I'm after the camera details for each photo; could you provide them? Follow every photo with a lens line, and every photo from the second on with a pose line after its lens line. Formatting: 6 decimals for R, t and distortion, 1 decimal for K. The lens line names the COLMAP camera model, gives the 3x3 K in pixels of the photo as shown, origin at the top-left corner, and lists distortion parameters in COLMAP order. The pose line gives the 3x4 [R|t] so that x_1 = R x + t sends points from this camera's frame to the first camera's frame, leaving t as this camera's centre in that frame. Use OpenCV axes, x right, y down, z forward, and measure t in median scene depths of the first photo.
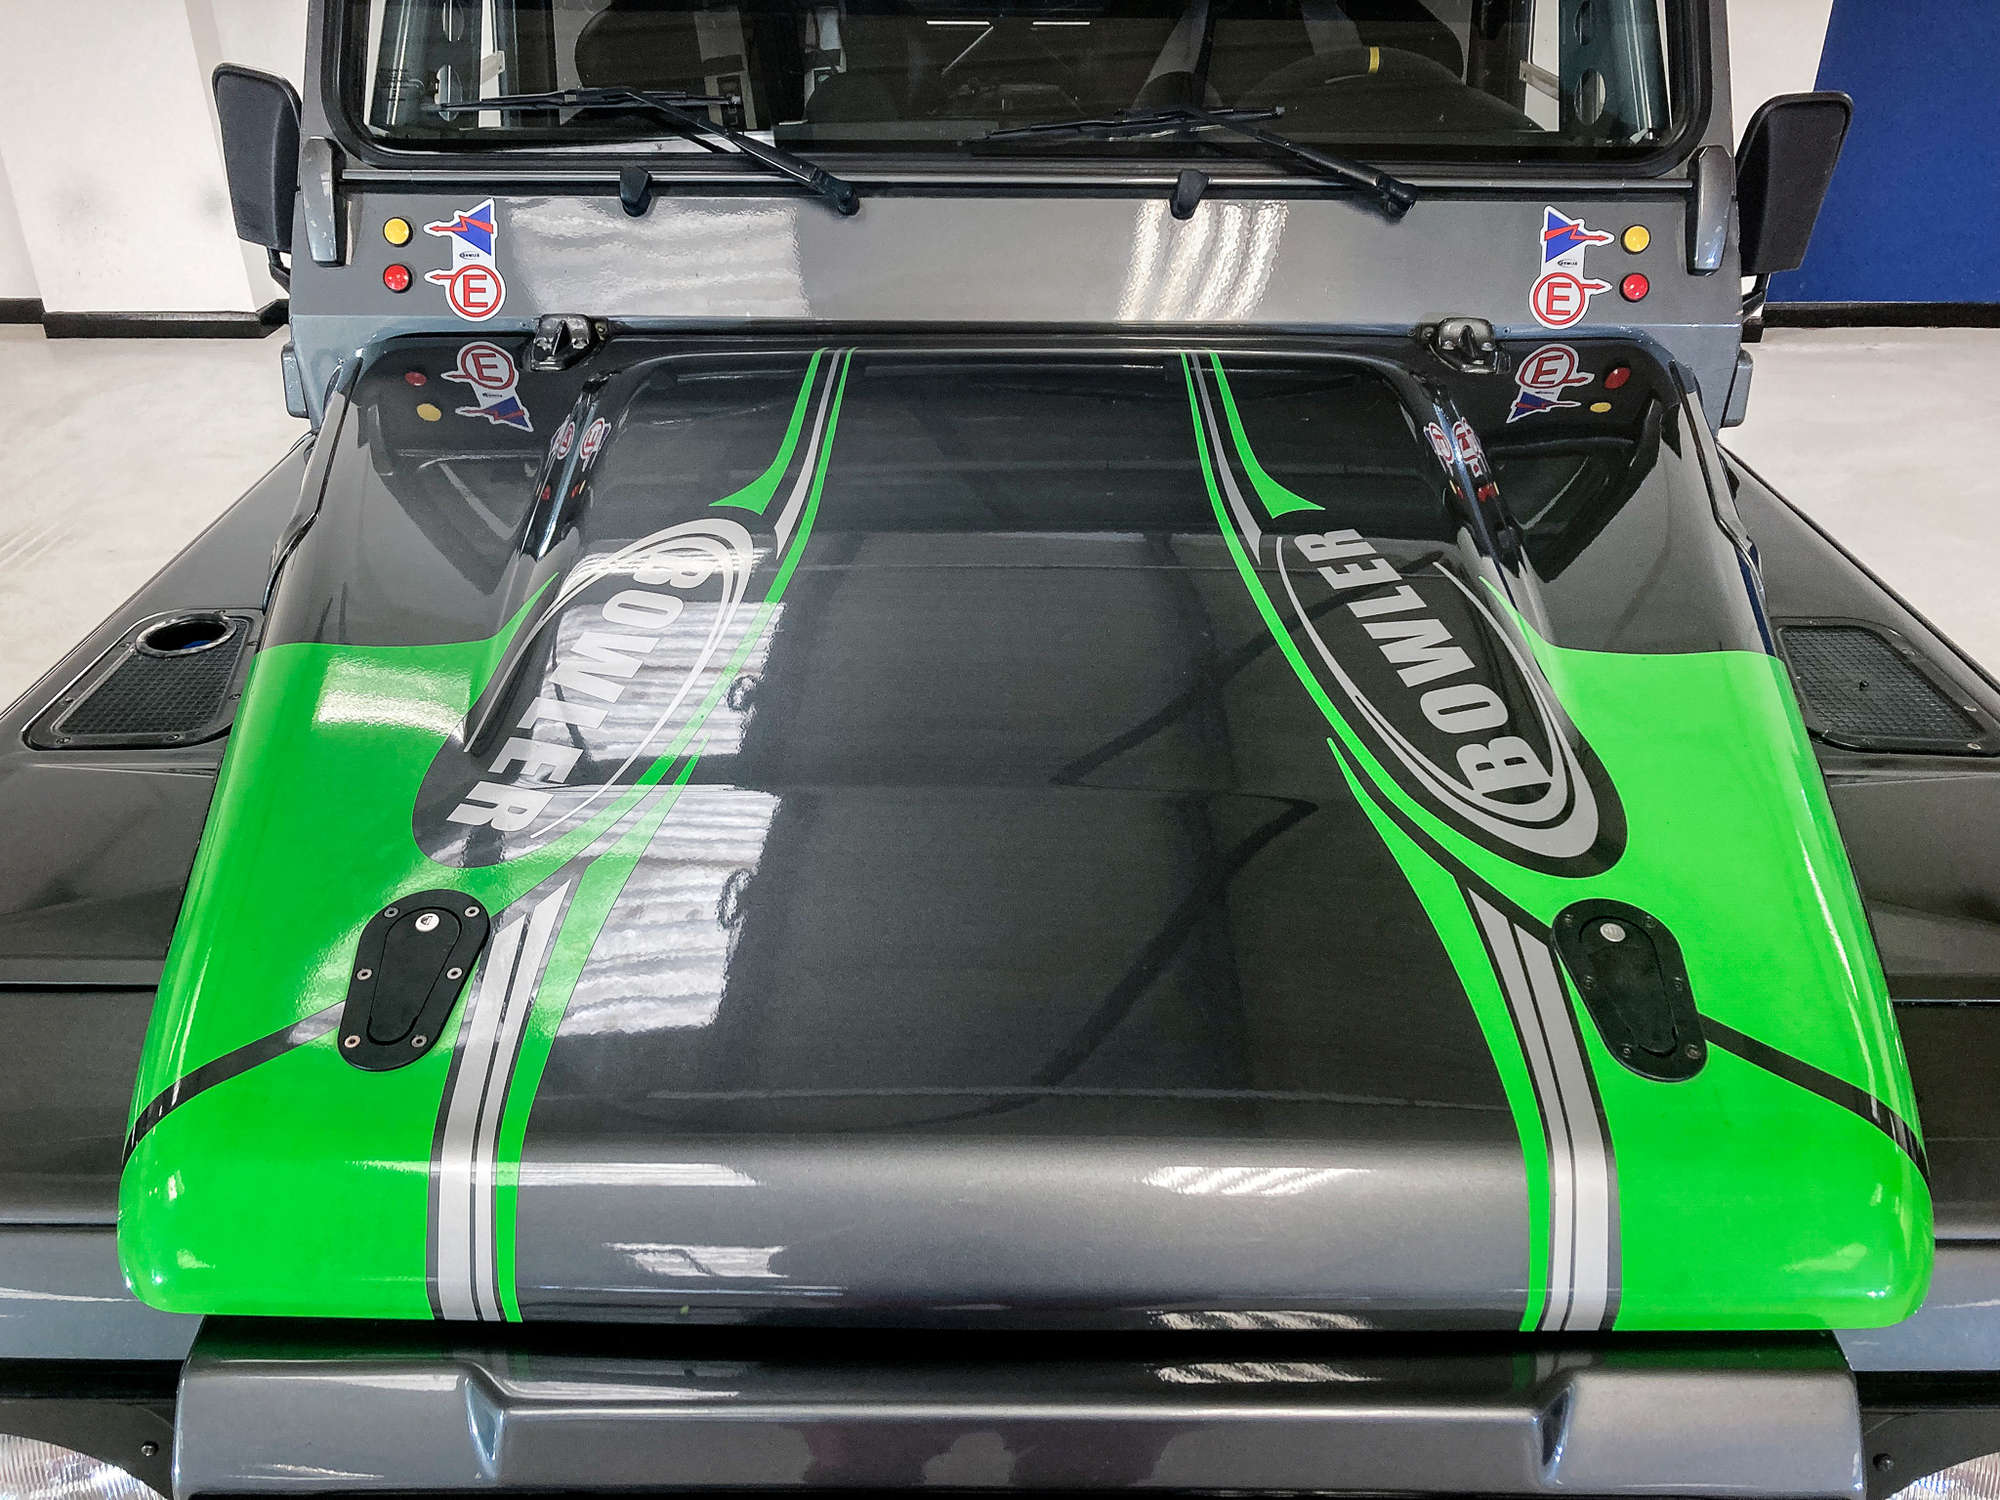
lens RADIAL K [[1632.6, 0, 1000.0], [0, 1632.6, 750.0], [0, 0, 1]] dist [-0.000681, 0.010059]
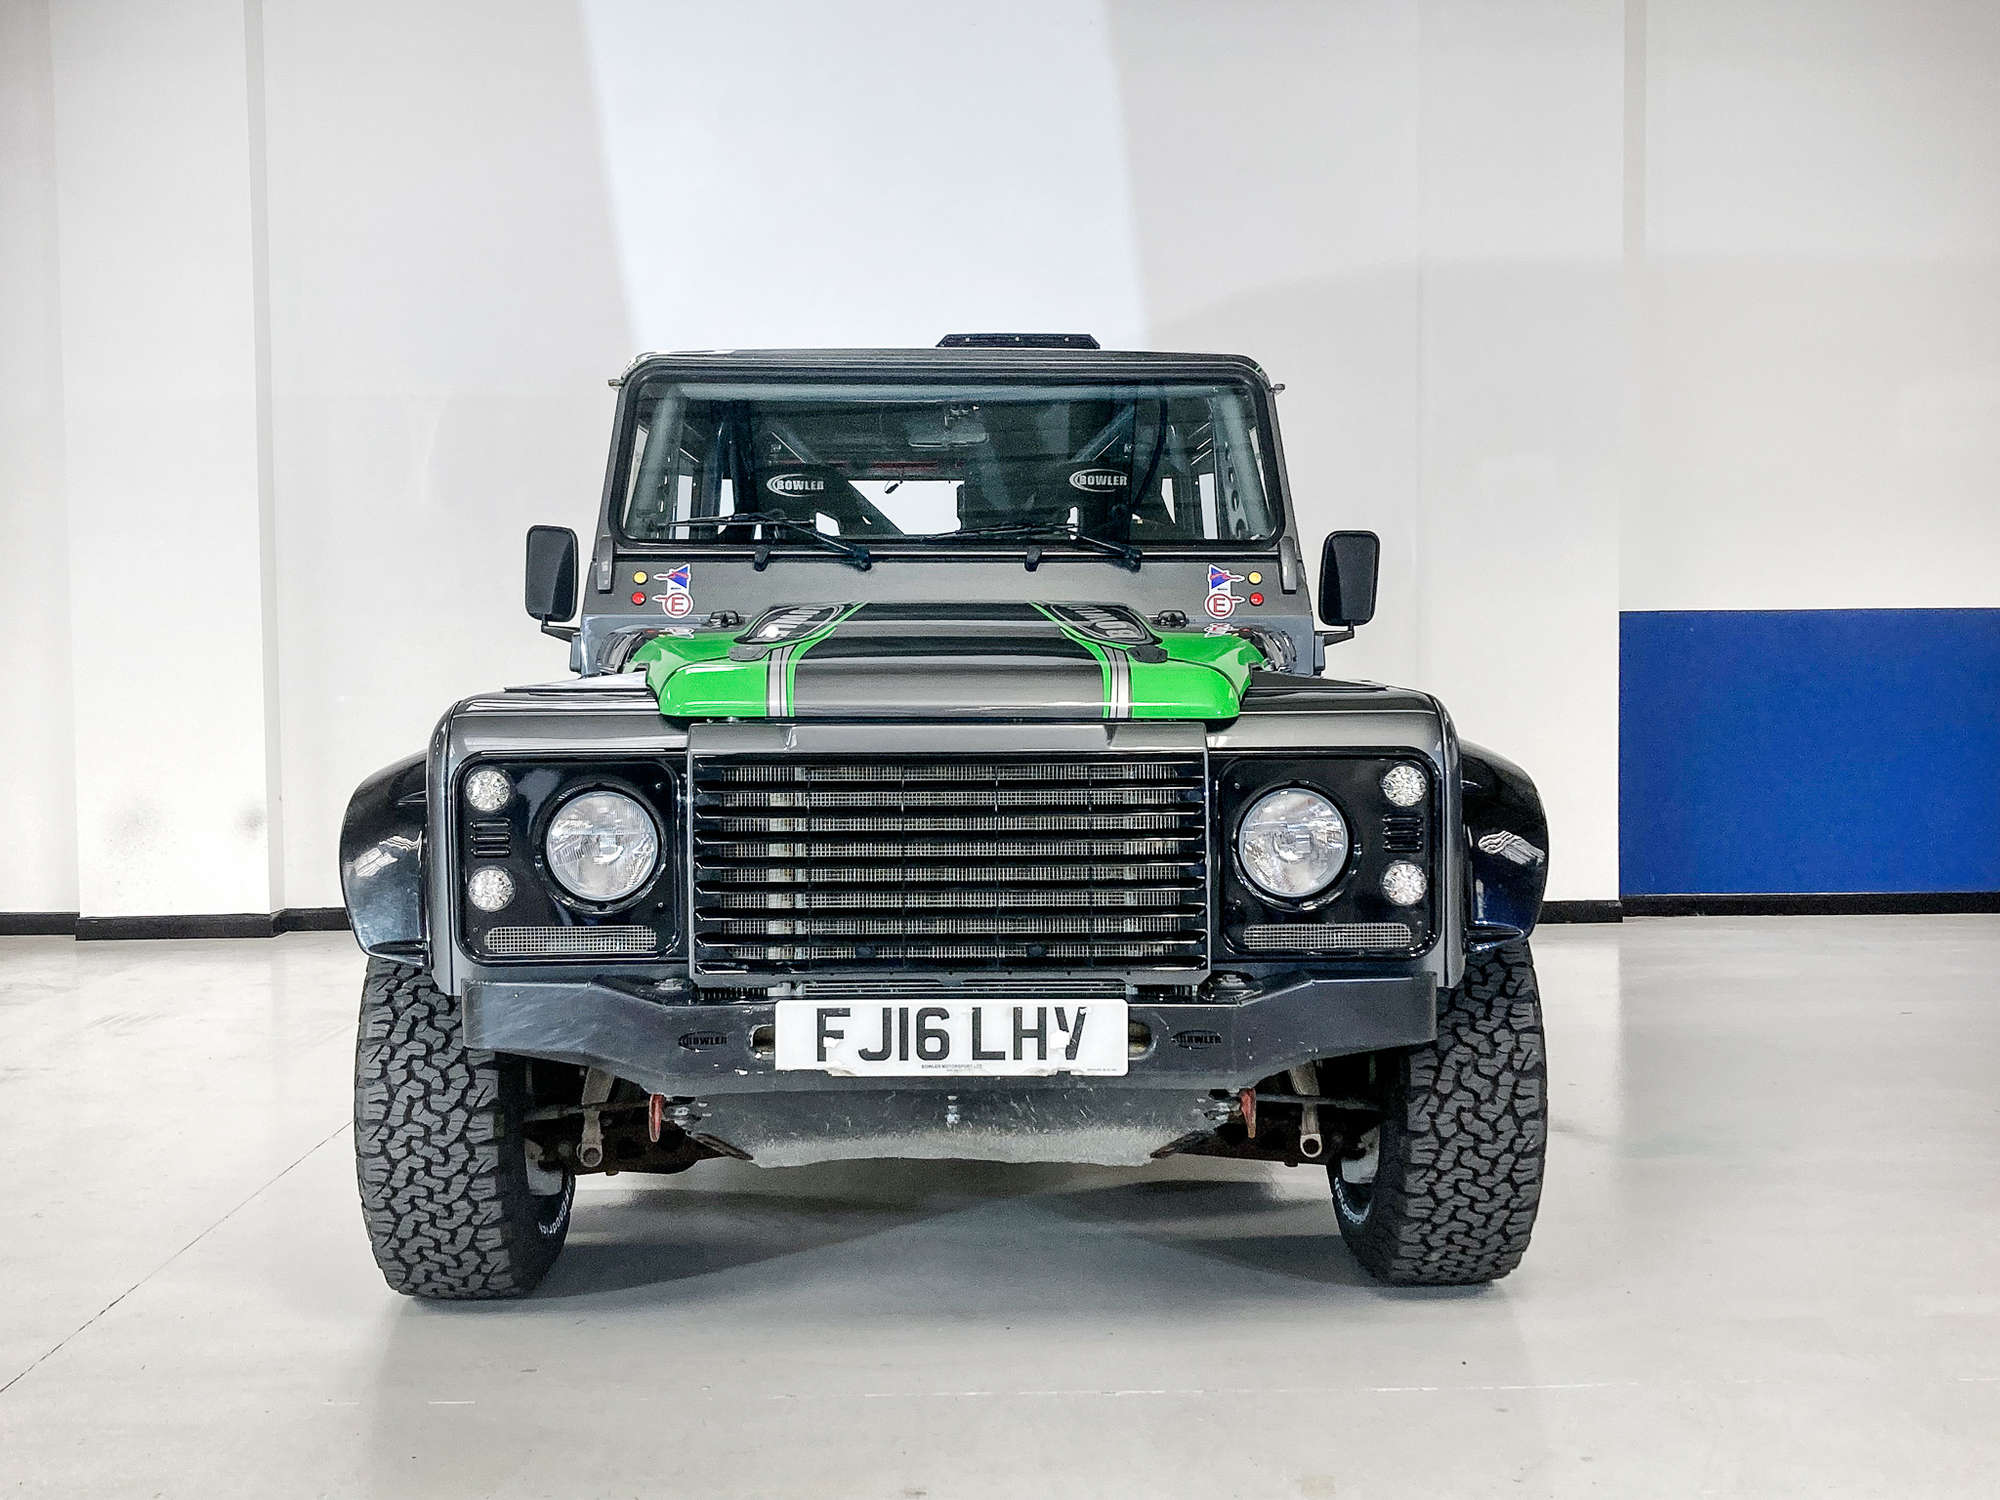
lens RADIAL K [[2147.3, 0, 1000.0], [0, 2147.3, 750.0], [0, 0, 1]] dist [0.011597, -0.001896]
pose [[0.999561, -0.007996, 0.028527, -0.003937], [0.020037, 0.891734, -0.452115, 1.073375], [-0.021823, 0.452489, 0.891503, -1.269120]]
